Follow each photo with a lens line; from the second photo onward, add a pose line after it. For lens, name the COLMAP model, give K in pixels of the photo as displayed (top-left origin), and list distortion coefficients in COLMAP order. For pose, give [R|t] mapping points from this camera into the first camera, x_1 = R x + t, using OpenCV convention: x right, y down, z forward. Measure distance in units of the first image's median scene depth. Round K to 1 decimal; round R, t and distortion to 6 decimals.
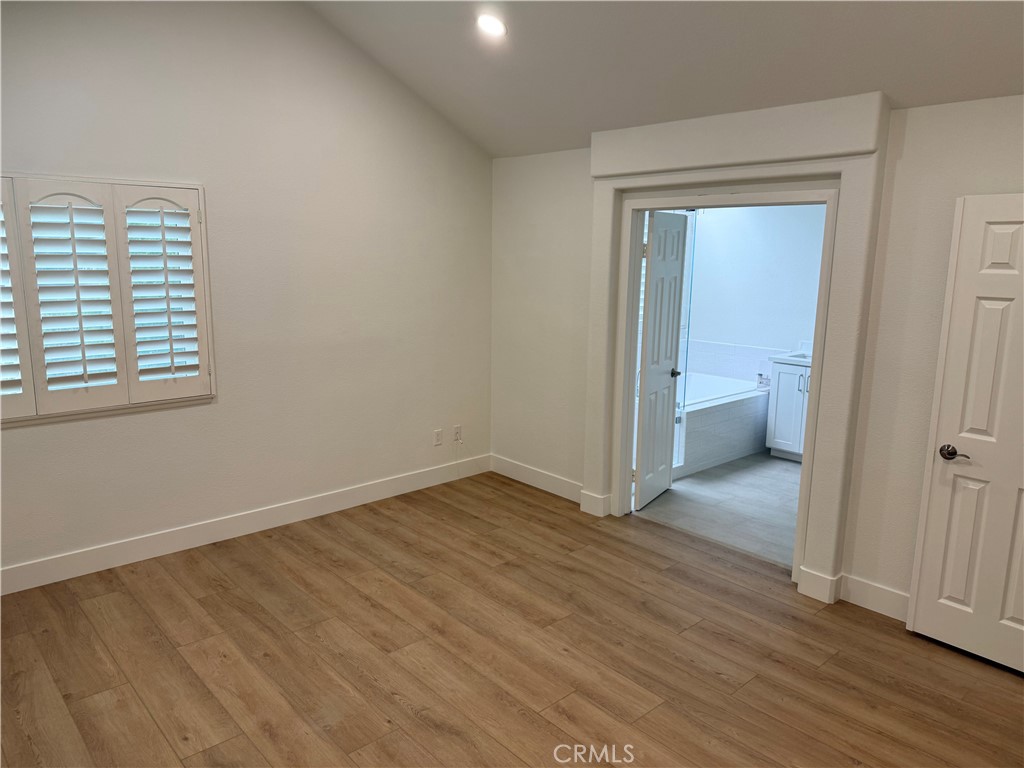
lens RADIAL K [[724.2, 0, 512.0], [0, 724.2, 384.0], [0, 0, 1]] dist [0.089135, -0.115946]
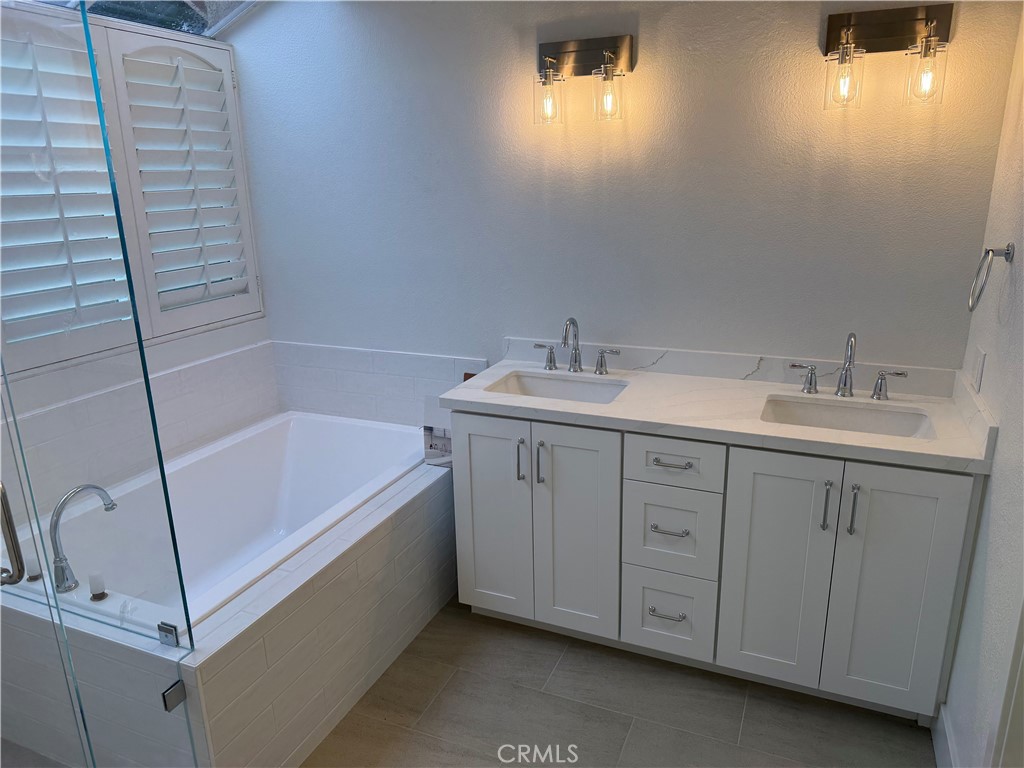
lens RADIAL K [[724.2, 0, 512.0], [0, 724.2, 384.0], [0, 0, 1]] dist [0.089135, -0.115946]
pose [[0.913379, -0.143723, 0.380897, 0.230892], [0.107676, 0.987578, 0.114437, -0.082035], [-0.392613, -0.063510, 0.917508, 0.604770]]
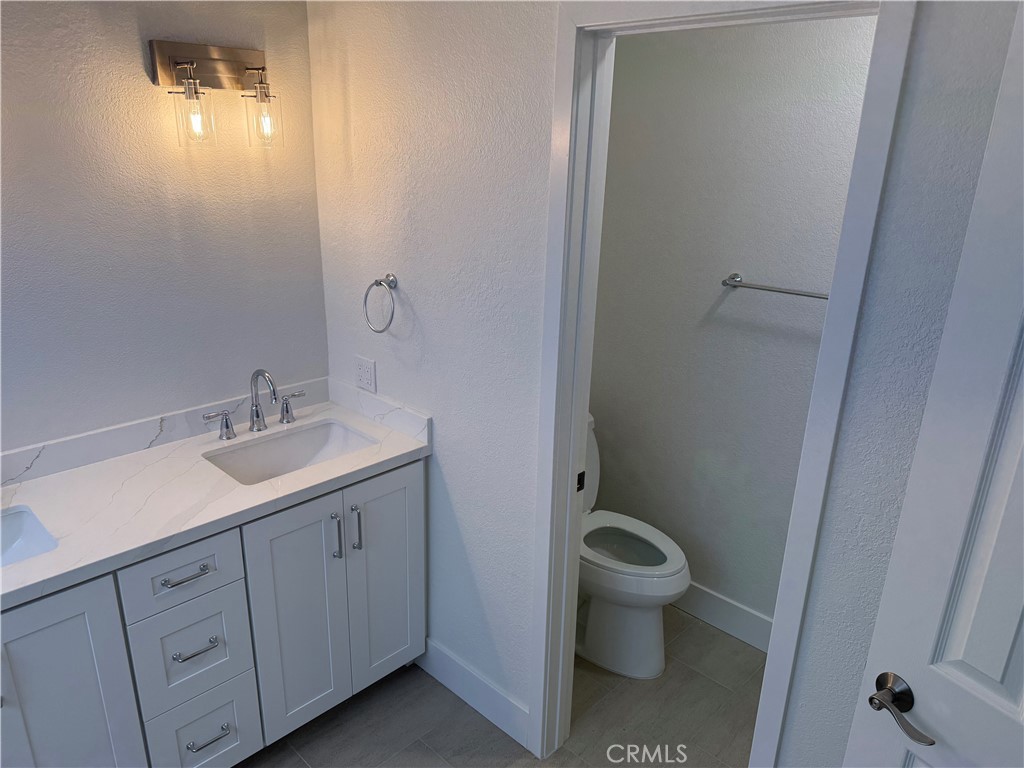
lens RADIAL K [[731.5, 0, 516.9], [0, 731.5, 395.7], [0, 0, 1]] dist [0.102145, -0.117855]
pose [[-0.067014, -0.349454, 0.934554, 0.168917], [0.158704, 0.921001, 0.355766, -0.145162], [-0.985049, 0.172159, -0.006260, 0.747114]]
